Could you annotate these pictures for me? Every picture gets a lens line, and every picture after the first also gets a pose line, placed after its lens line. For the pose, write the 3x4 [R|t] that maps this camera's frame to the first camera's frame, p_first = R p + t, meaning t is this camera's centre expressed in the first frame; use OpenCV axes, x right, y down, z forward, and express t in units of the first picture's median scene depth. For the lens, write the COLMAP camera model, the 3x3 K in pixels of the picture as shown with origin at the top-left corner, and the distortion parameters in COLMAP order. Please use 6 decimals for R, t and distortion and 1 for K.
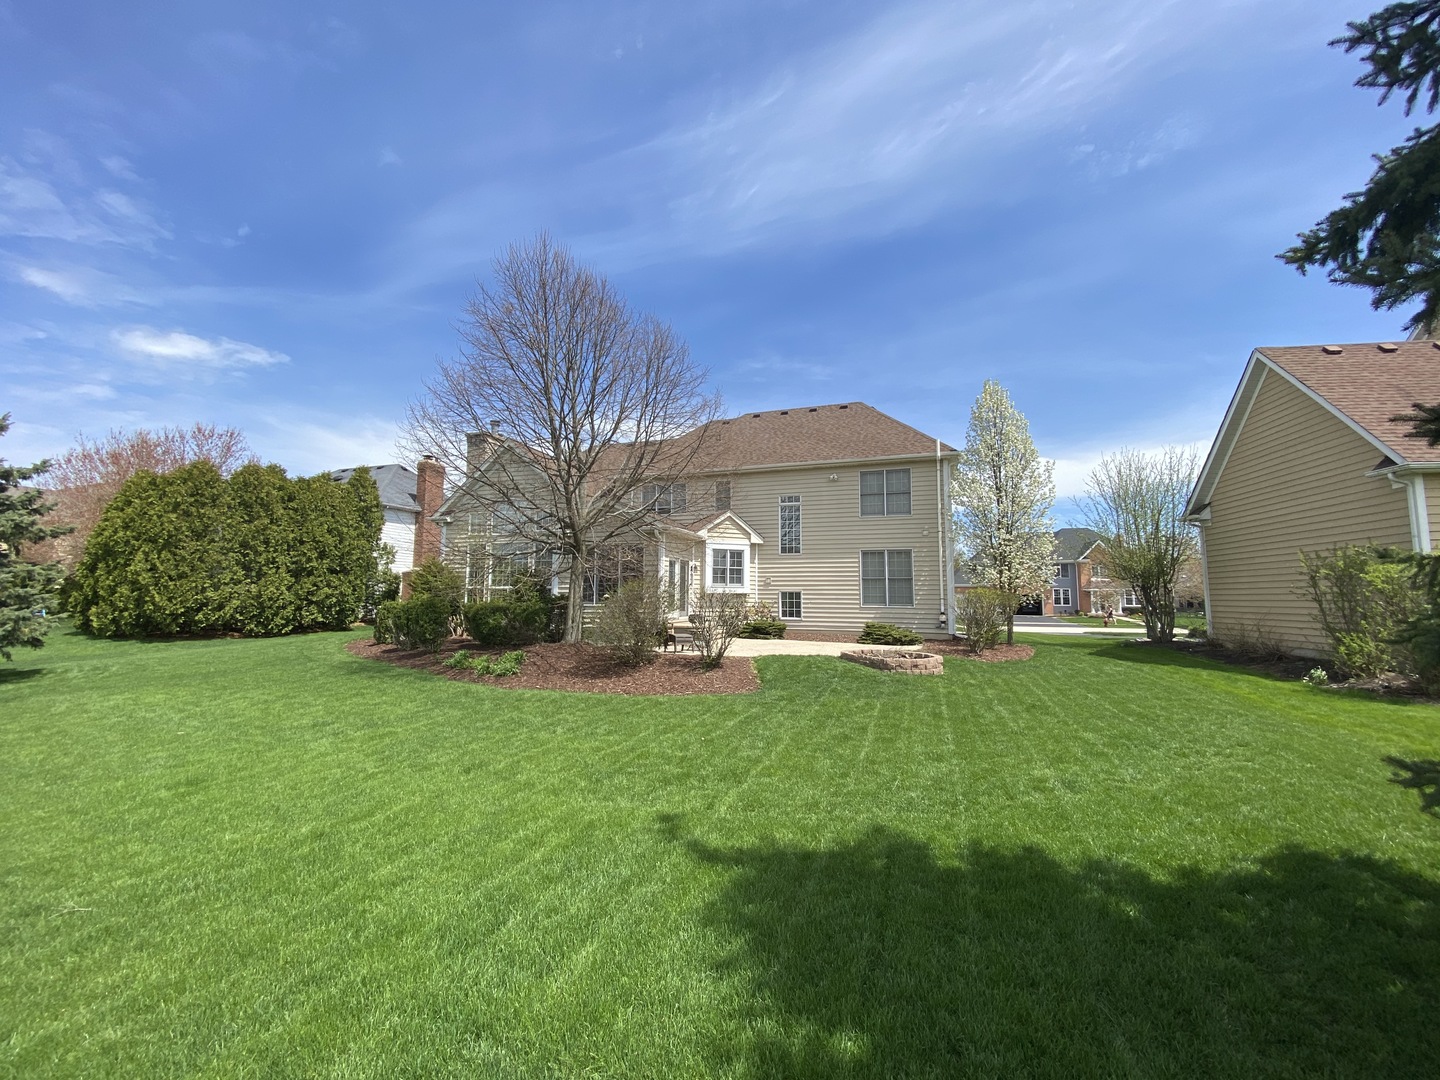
lens RADIAL K [[582.0, 0, 720.0], [0, 582.0, 540.0], [0, 0, 1]] dist [0.026461, -0.024552]
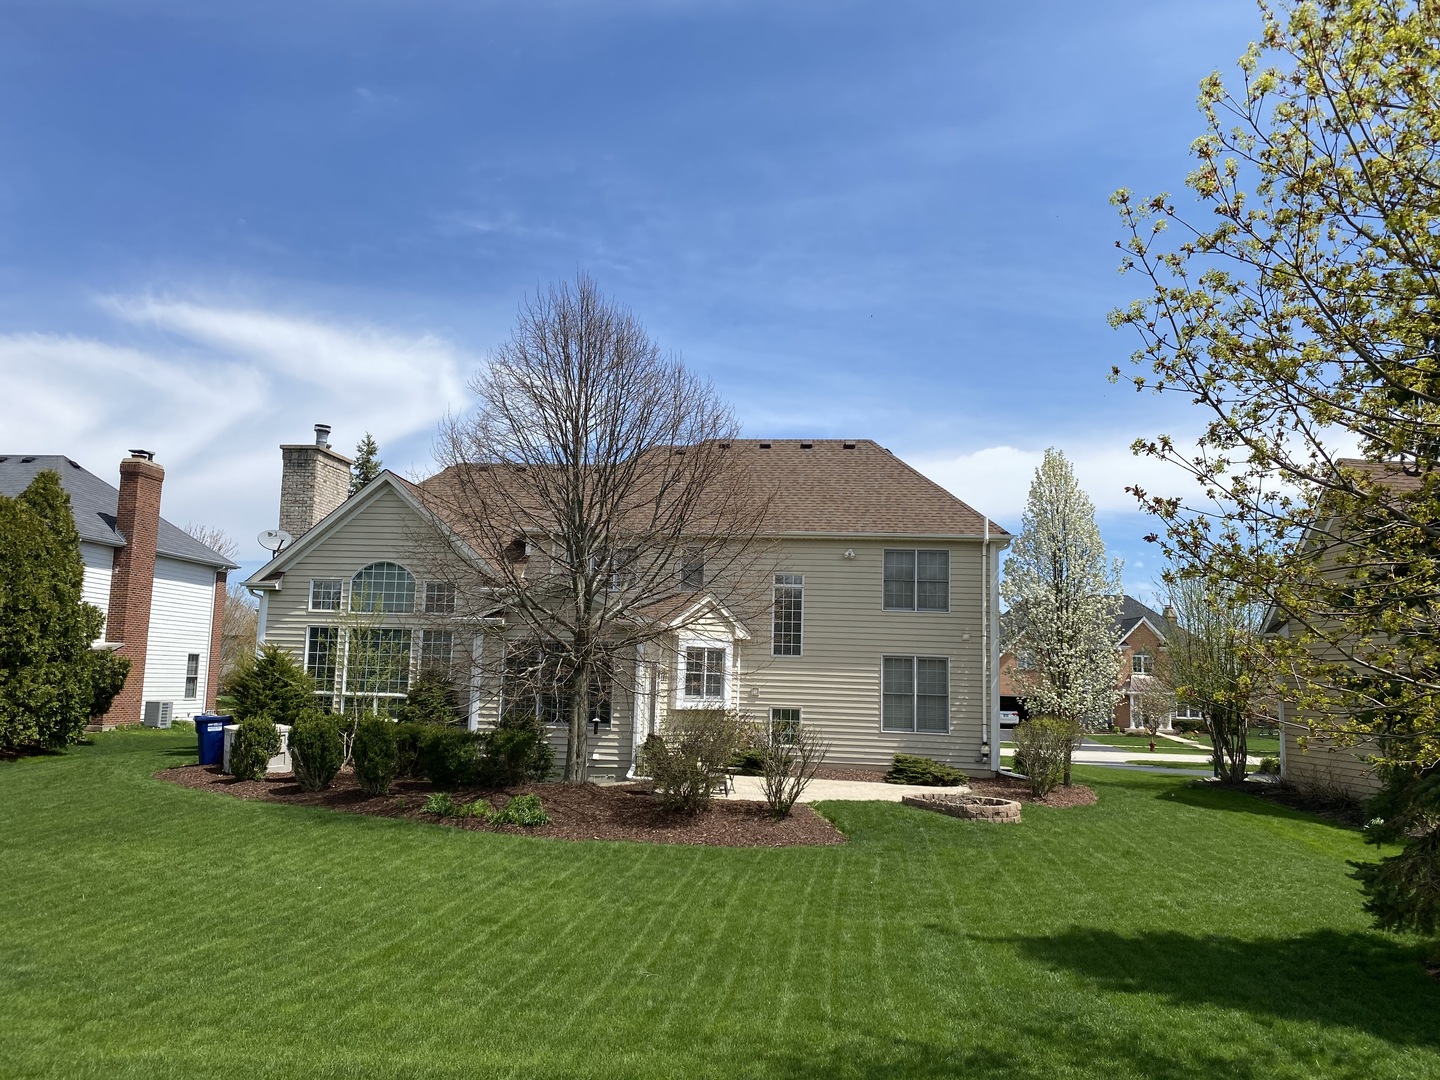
lens RADIAL K [[1106.7, 0, 721.4], [0, 1106.7, 517.8], [0, 0, 1]] dist [0.024849, -0.031187]
pose [[0.974431, 0.056364, 0.217503, -0.281841], [-0.046280, 0.997616, -0.051184, -0.077326], [-0.219870, 0.039810, 0.974717, -0.349266]]
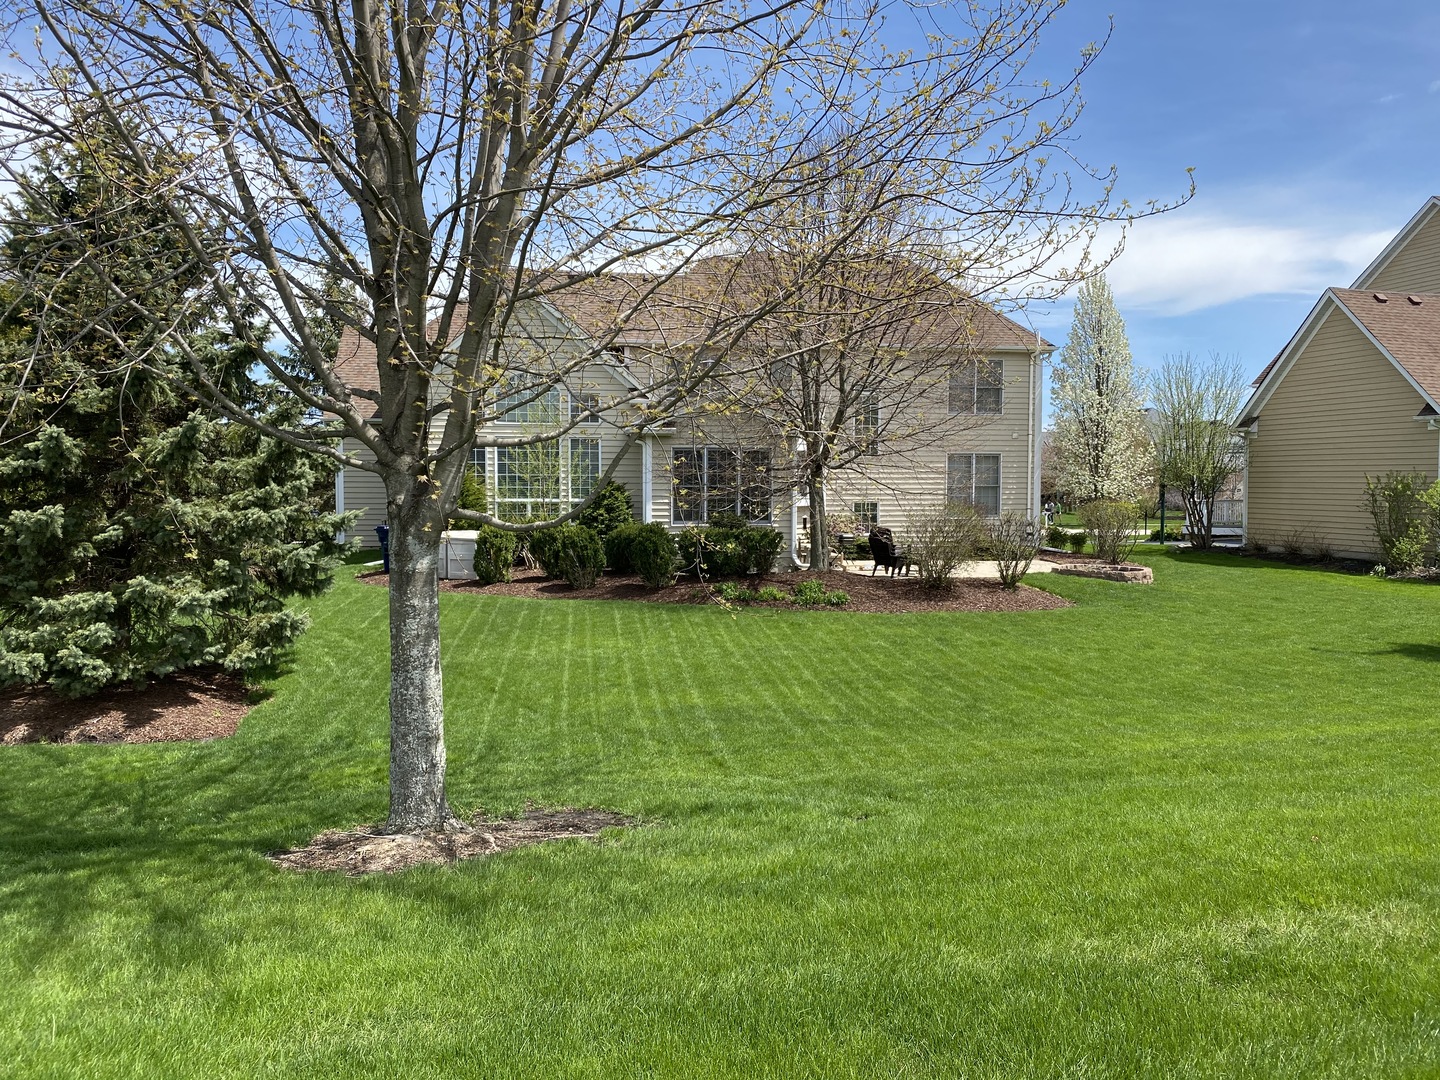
lens RADIAL K [[1091.7, 0, 720.0], [0, 1091.7, 540.0], [0, 0, 1]] dist [0.007664, -0.004226]
pose [[0.886946, -0.028528, 0.460991, -0.809581], [-0.042354, 0.988862, 0.142684, -0.072157], [-0.459927, -0.146078, 0.875859, -0.275223]]
